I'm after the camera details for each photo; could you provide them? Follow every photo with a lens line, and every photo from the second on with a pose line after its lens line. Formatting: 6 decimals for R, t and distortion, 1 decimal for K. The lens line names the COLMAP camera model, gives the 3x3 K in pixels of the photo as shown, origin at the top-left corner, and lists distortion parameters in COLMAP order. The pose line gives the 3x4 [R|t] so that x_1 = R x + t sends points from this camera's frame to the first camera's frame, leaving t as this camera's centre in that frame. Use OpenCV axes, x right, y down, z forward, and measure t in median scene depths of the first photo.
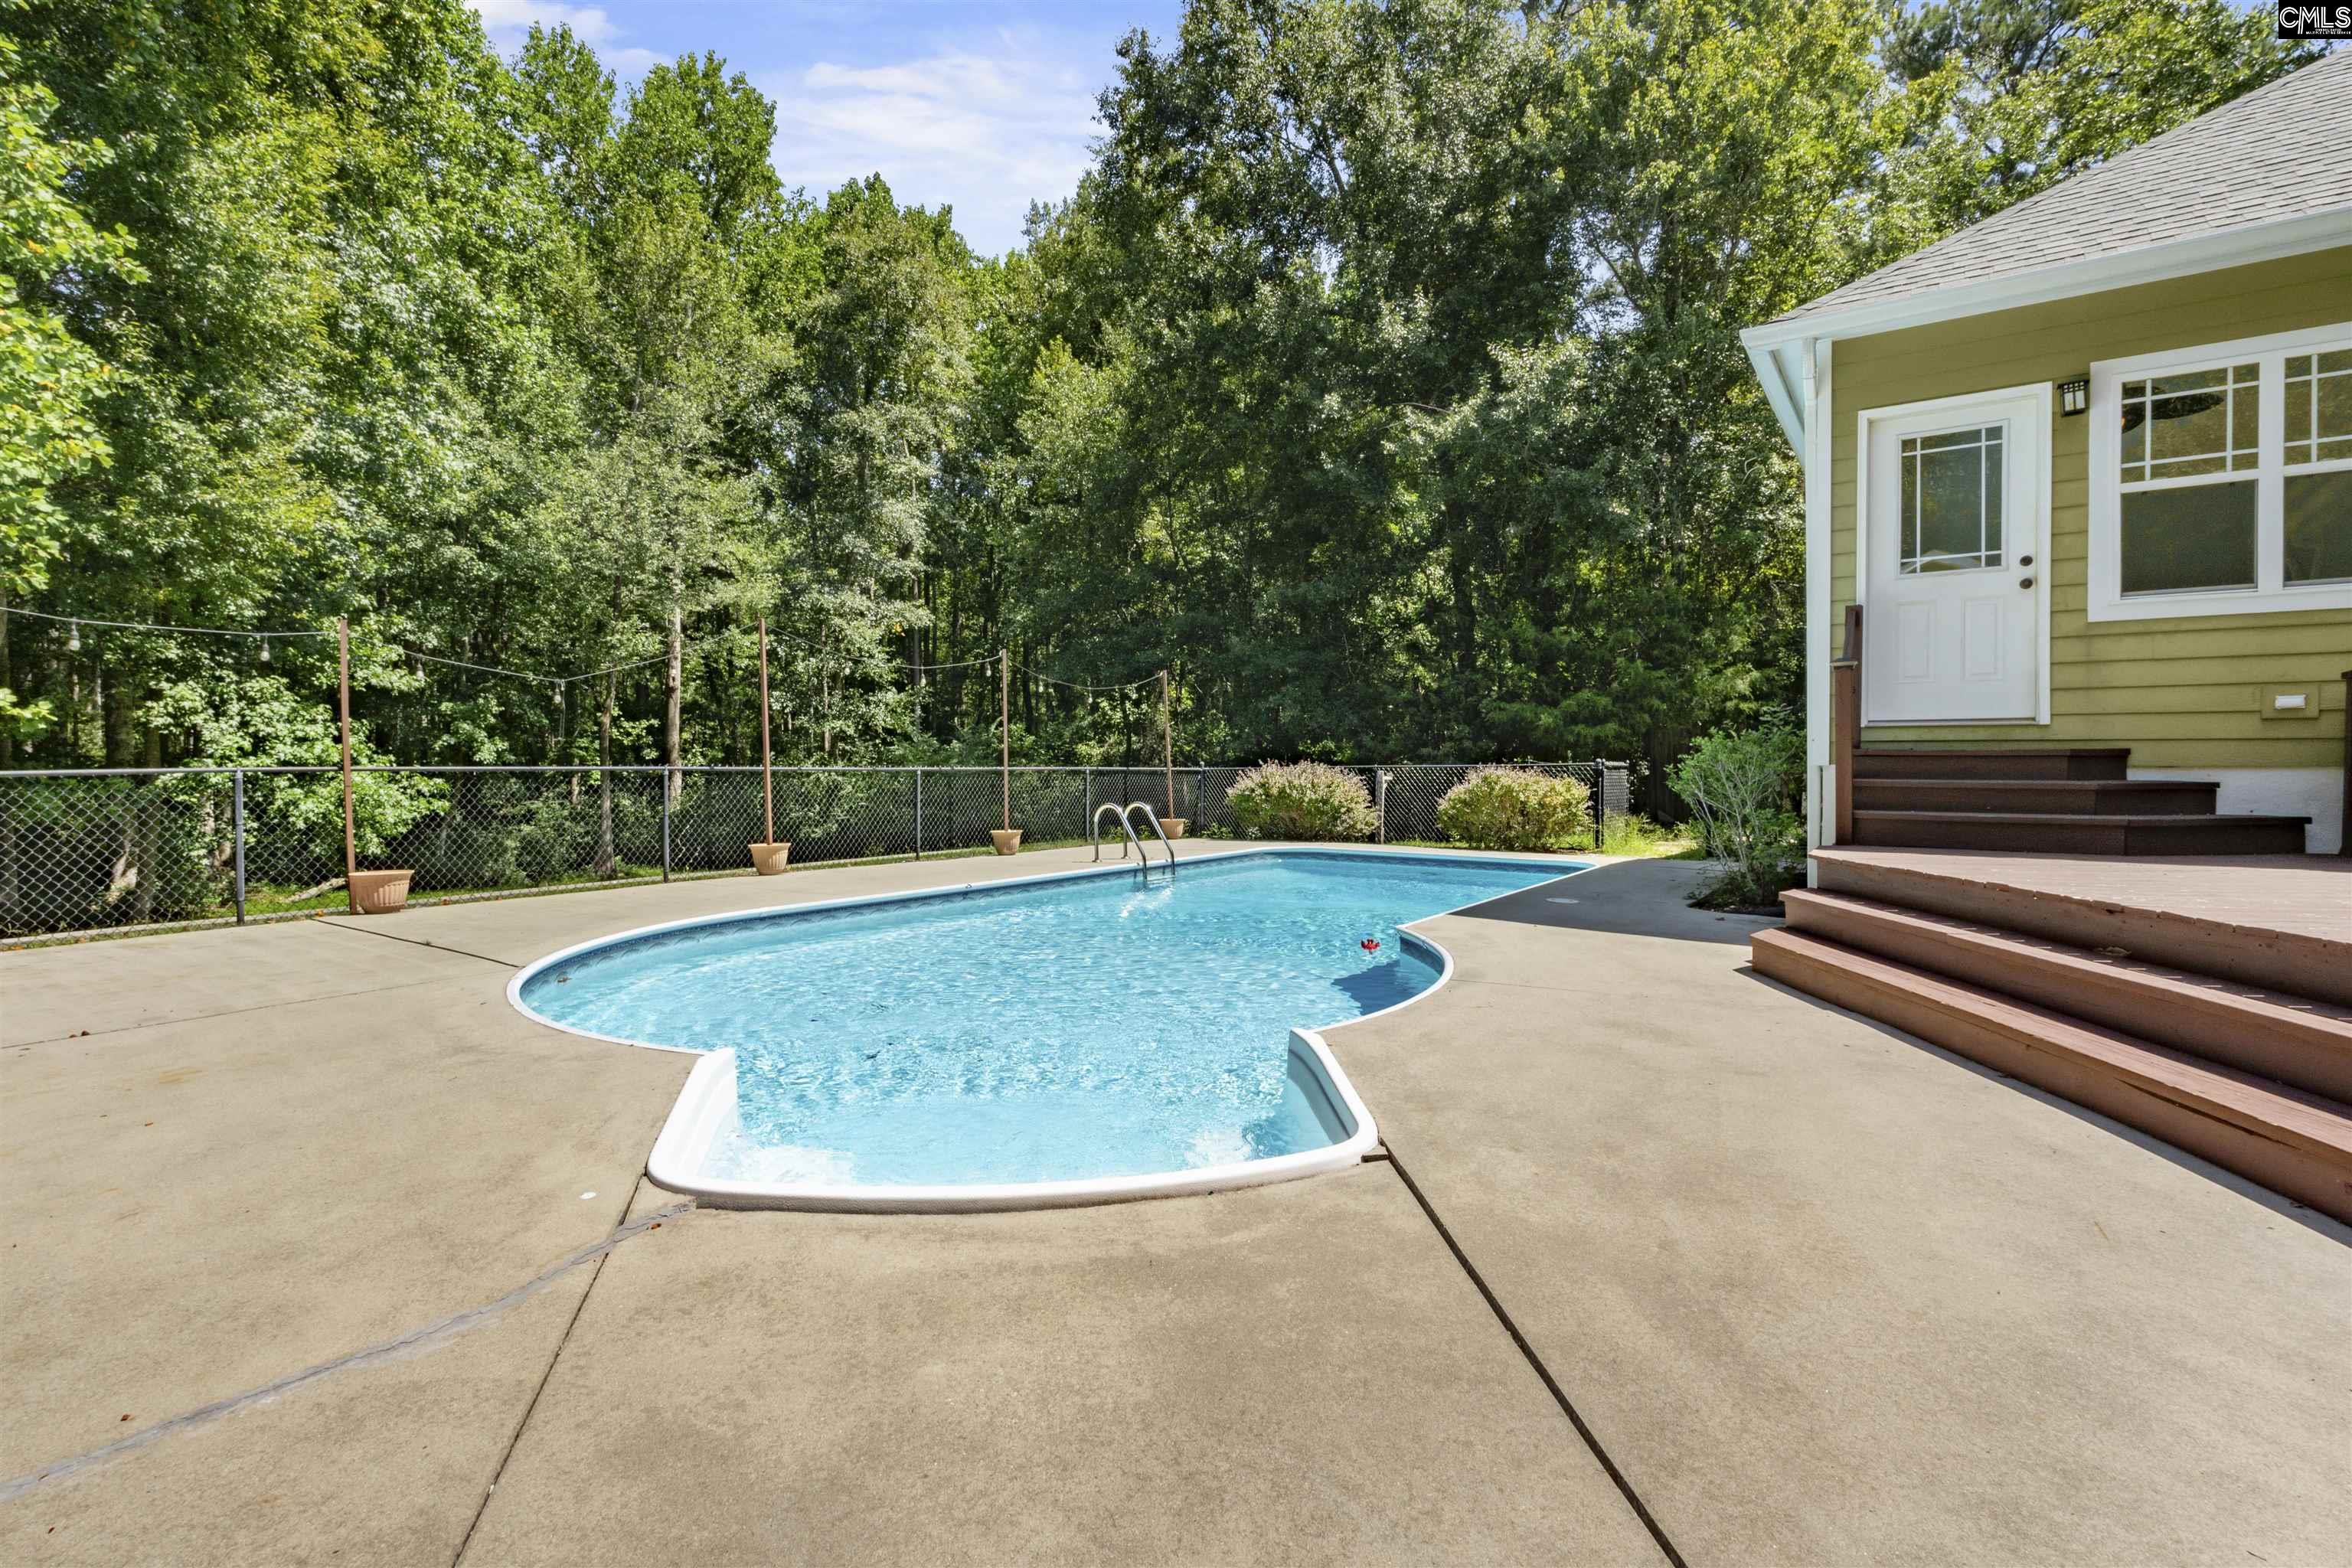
lens RADIAL K [[1101.1, 0, 1178.6], [0, 1101.1, 783.6], [0, 0, 1]] dist [0.003091, 0.000434]
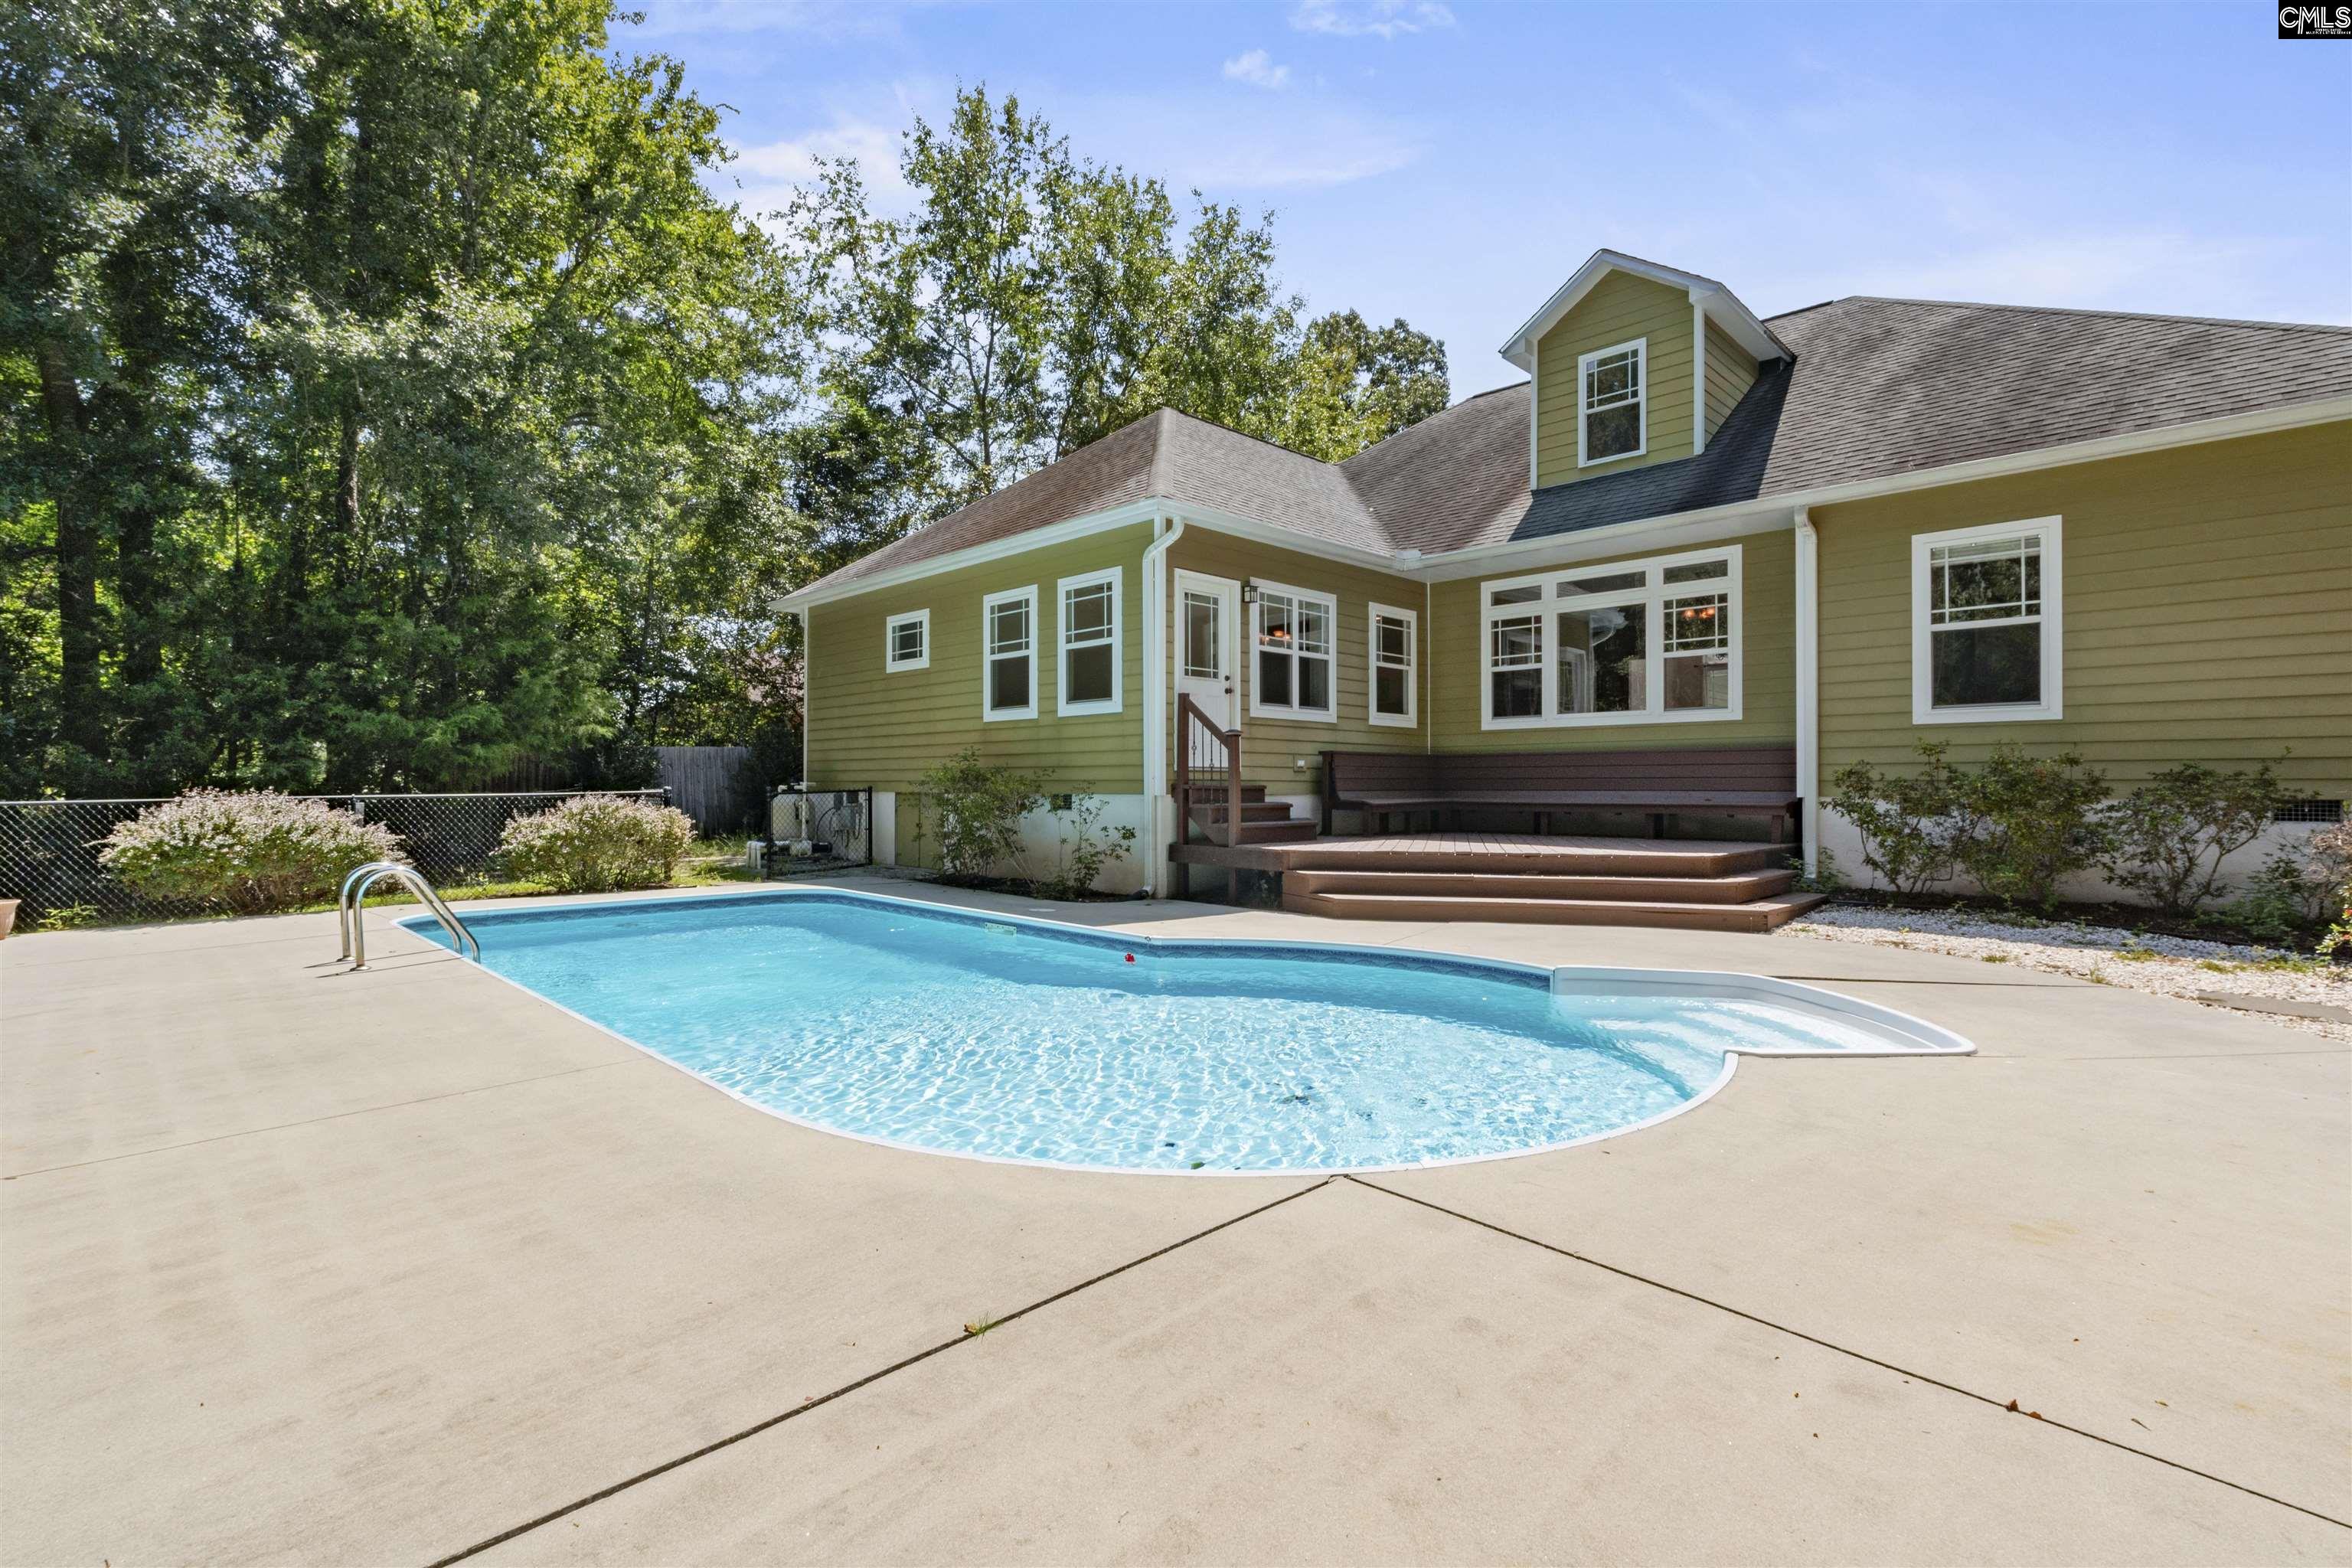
lens RADIAL K [[1101.1, 0, 1188.5], [0, 1101.1, 774.3], [0, 0, 1]] dist [0.003091, 0.000434]
pose [[0.162113, 0.004817, 0.986760, -0.974166], [0.014782, 0.999864, -0.007309, -0.037093], [-0.986661, 0.015771, 0.162020, 0.779584]]
